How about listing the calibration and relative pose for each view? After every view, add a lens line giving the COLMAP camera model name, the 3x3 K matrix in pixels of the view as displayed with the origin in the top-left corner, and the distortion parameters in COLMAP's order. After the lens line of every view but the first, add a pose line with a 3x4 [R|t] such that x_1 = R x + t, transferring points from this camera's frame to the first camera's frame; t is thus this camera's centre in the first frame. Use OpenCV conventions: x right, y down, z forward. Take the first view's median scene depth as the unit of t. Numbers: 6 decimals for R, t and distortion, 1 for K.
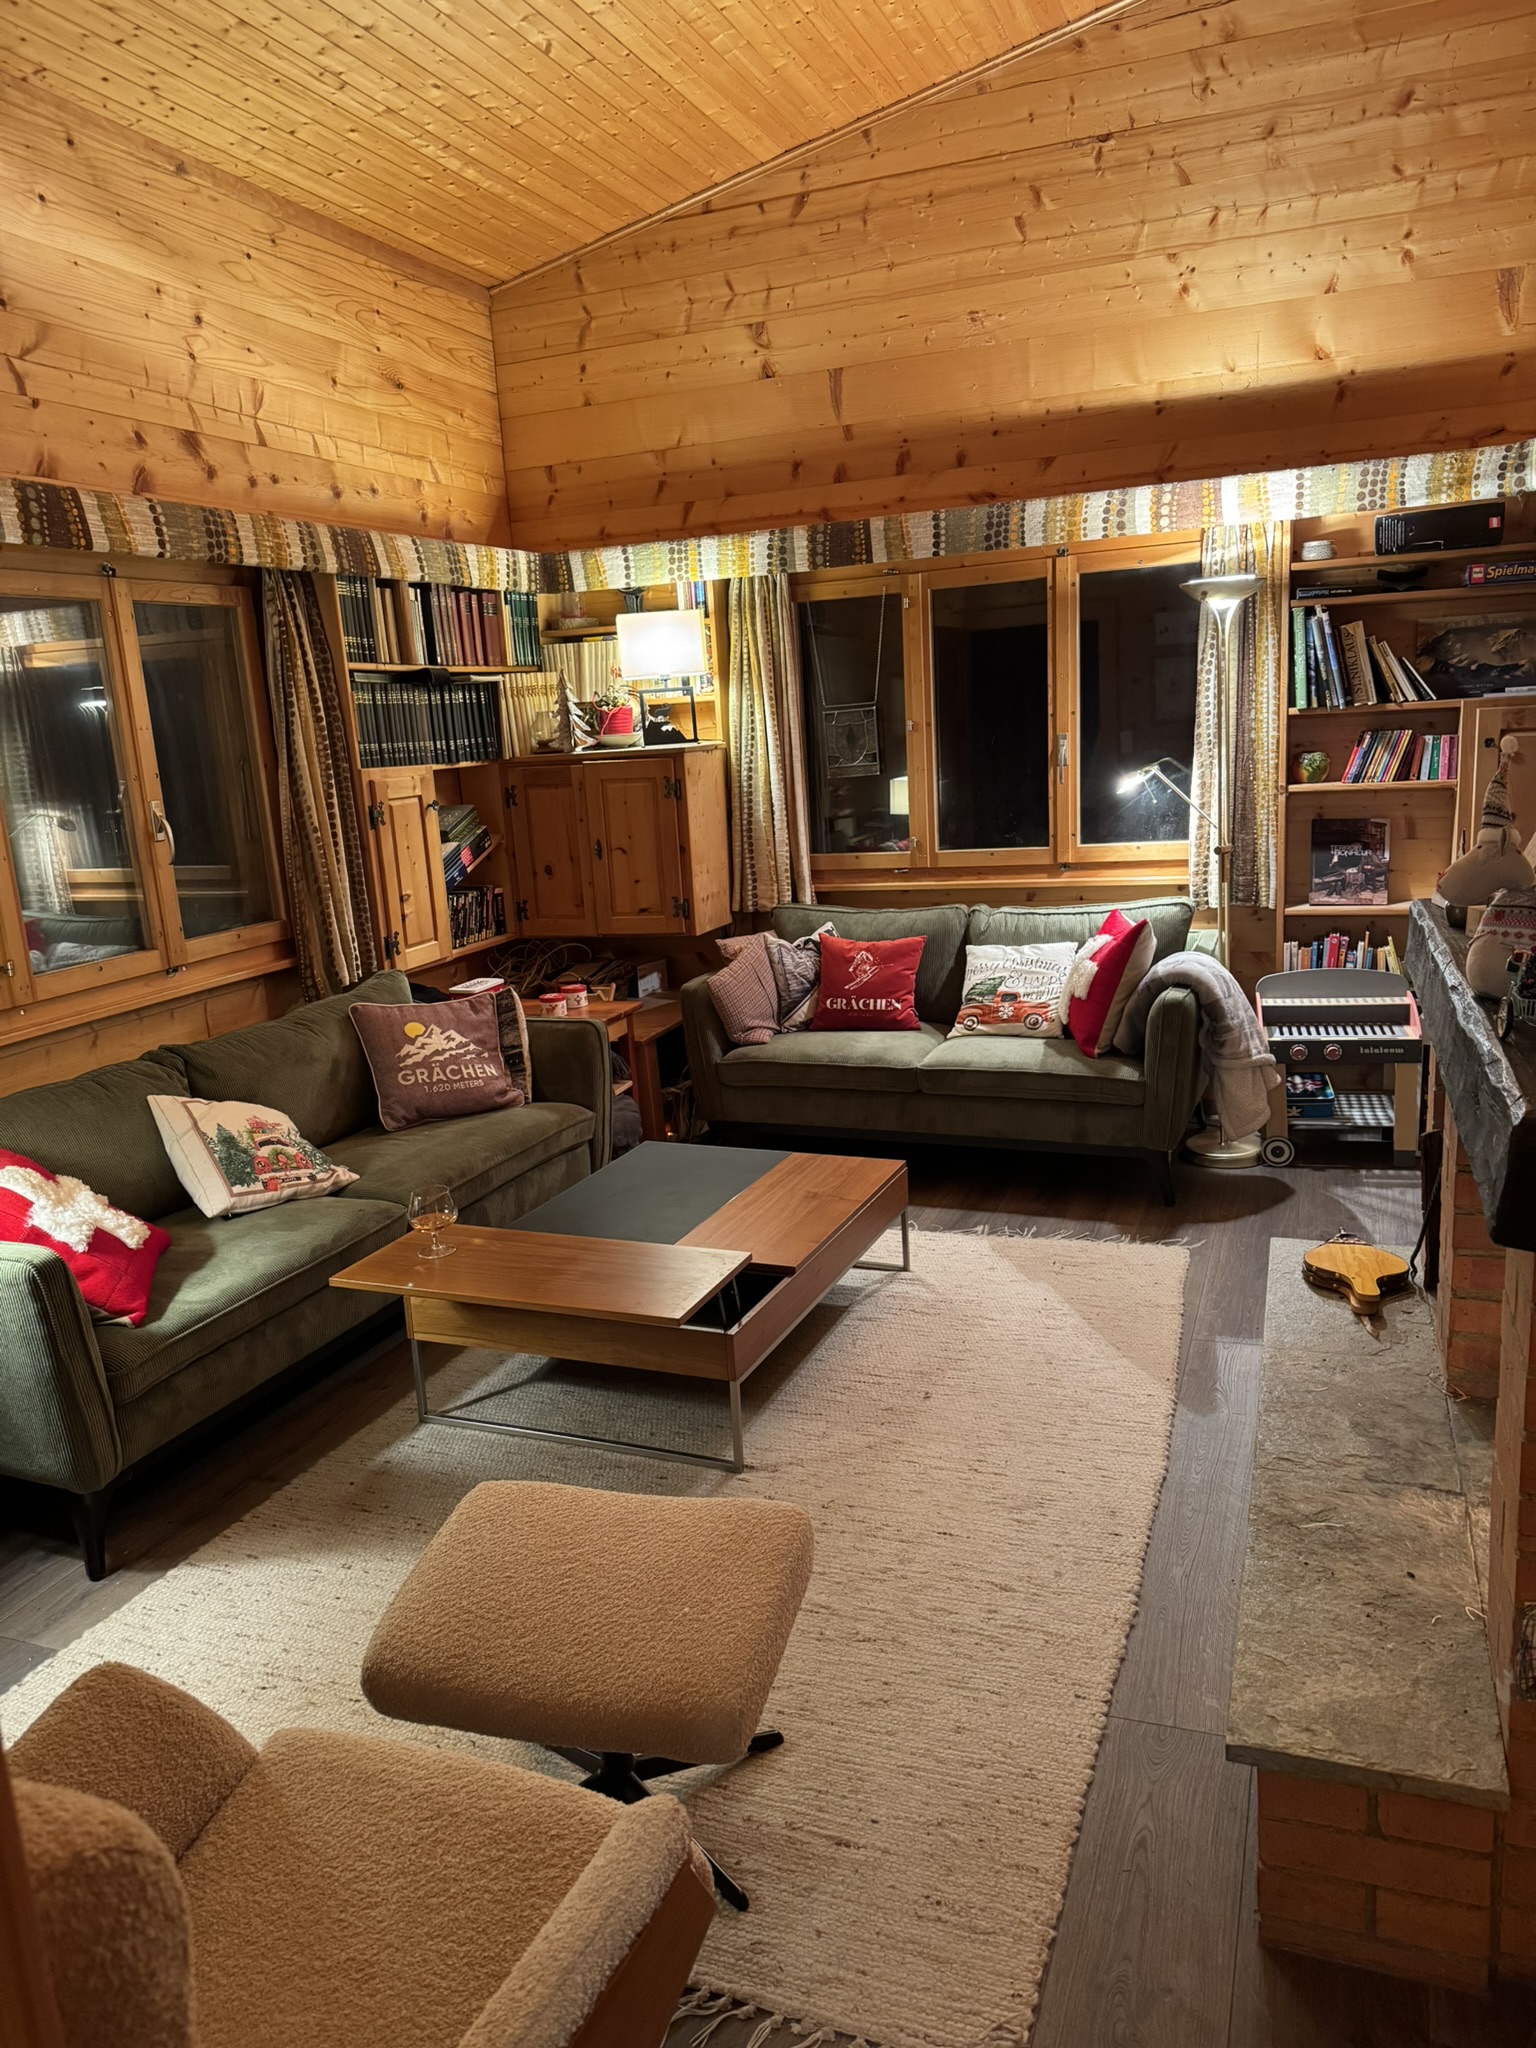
lens RADIAL K [[1438.3, 0, 768.0], [0, 1438.3, 1024.0], [0, 0, 1]] dist [0.065293, -0.109209]
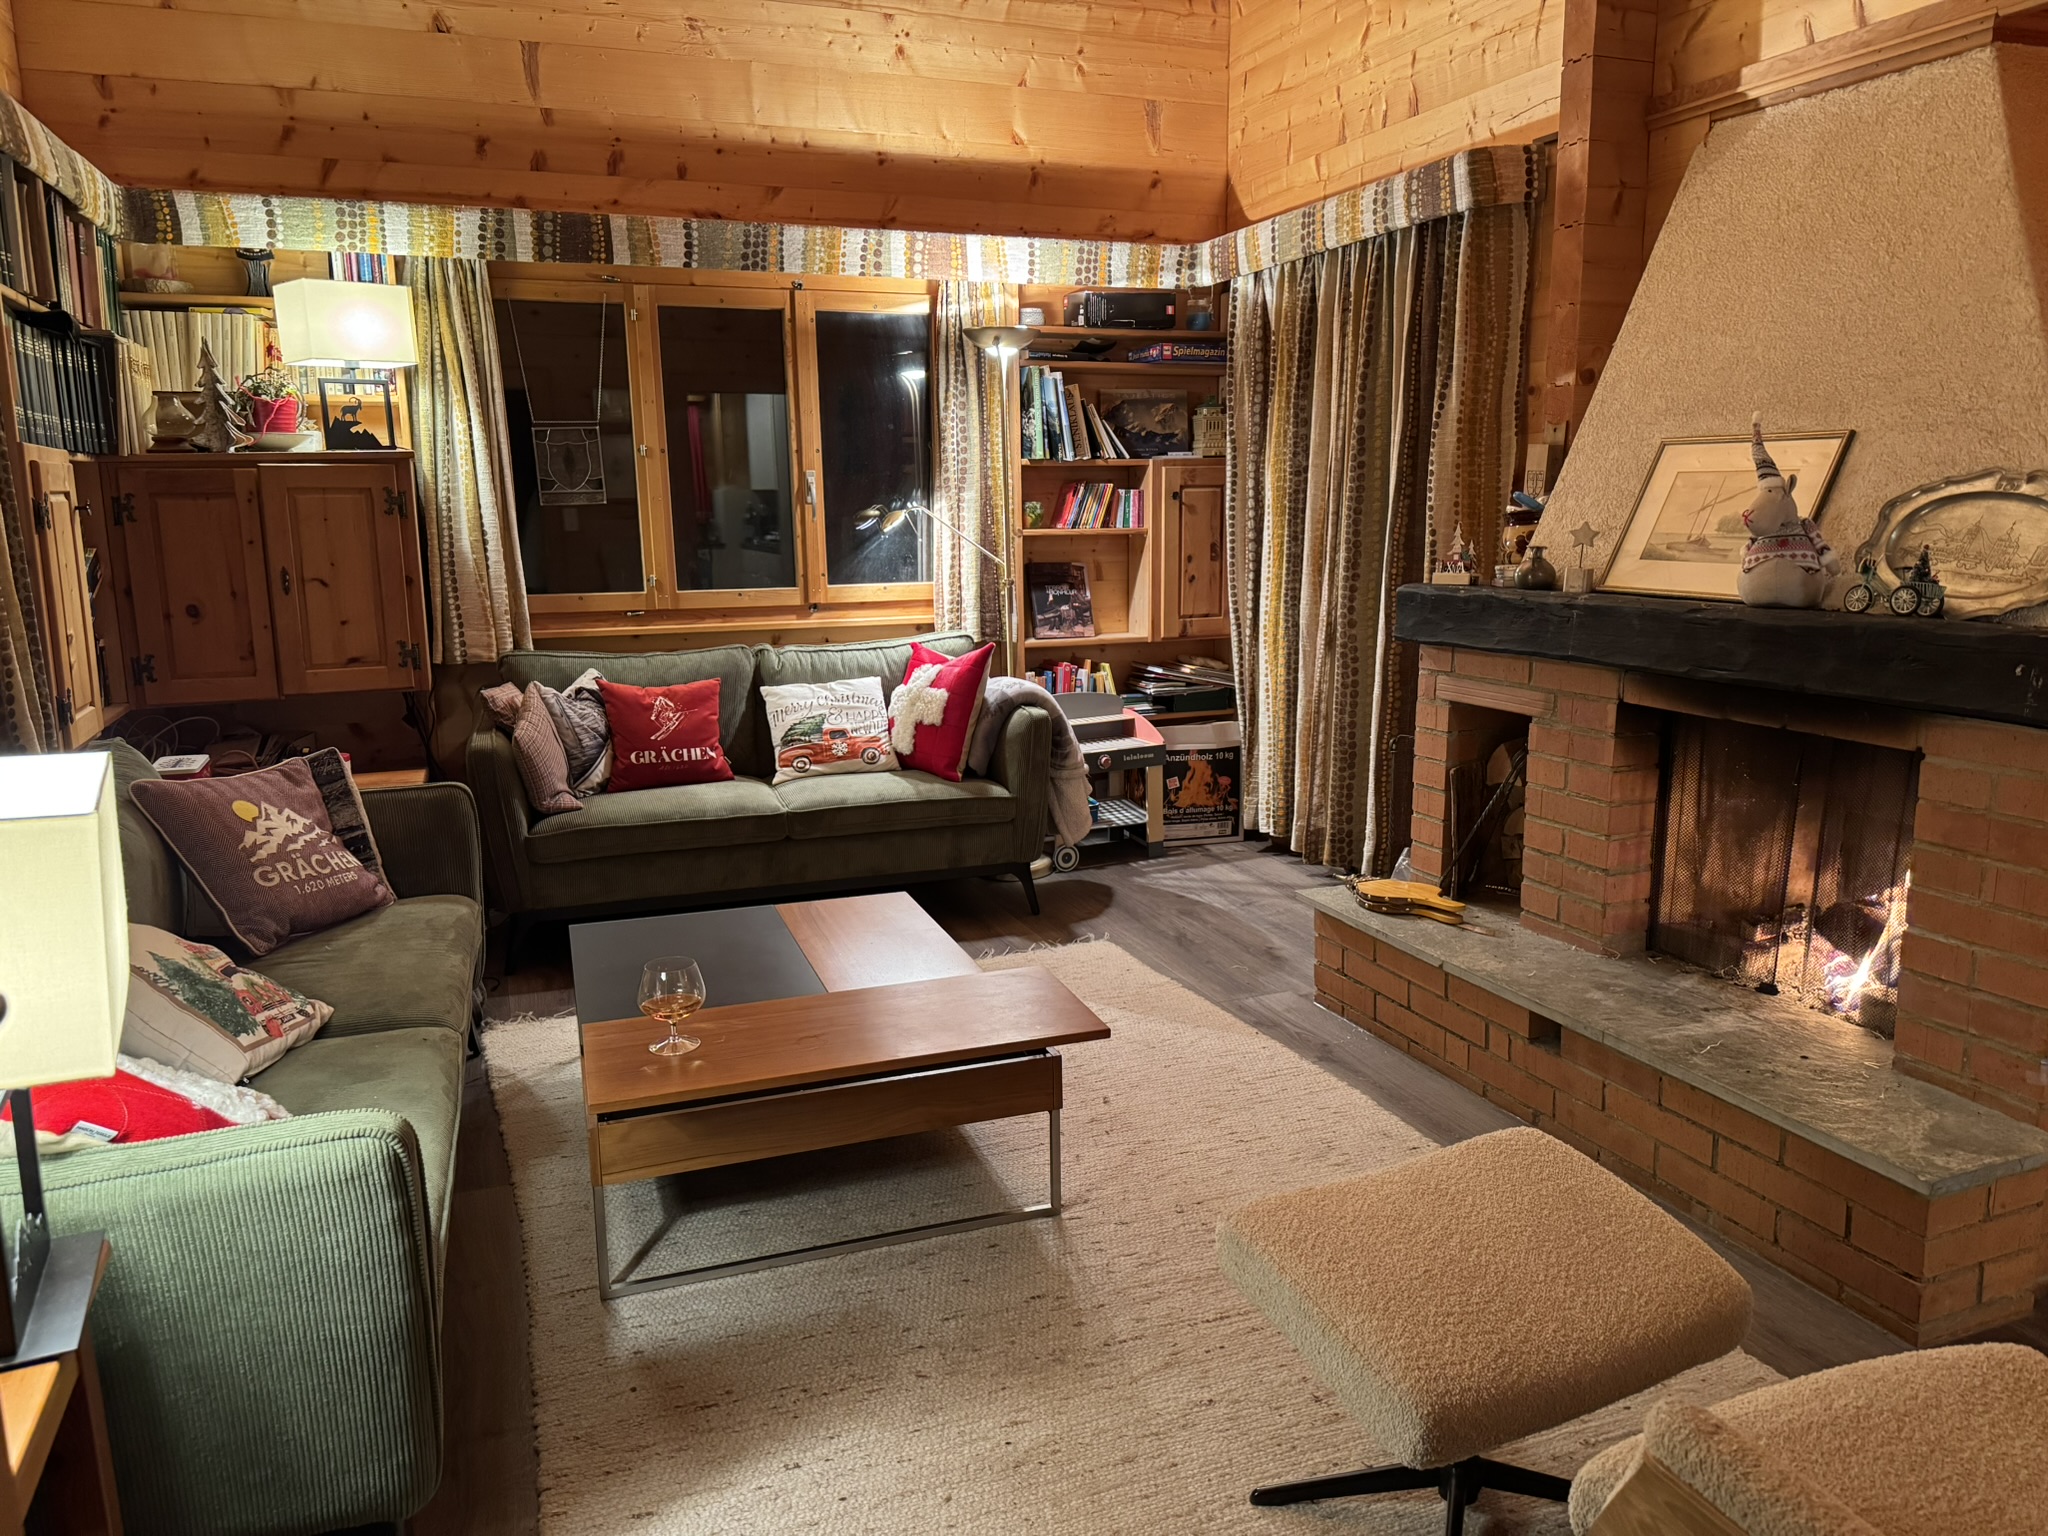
lens RADIAL K [[1438.3, 0, 1024.6], [0, 1438.3, 761.9], [0, 0, 1]] dist [0.065293, -0.109209]
pose [[0.737377, -0.070971, 0.671743, -0.377738], [0.111119, 0.993662, -0.016993, 0.029525], [-0.666279, 0.087174, 0.740590, 0.206485]]
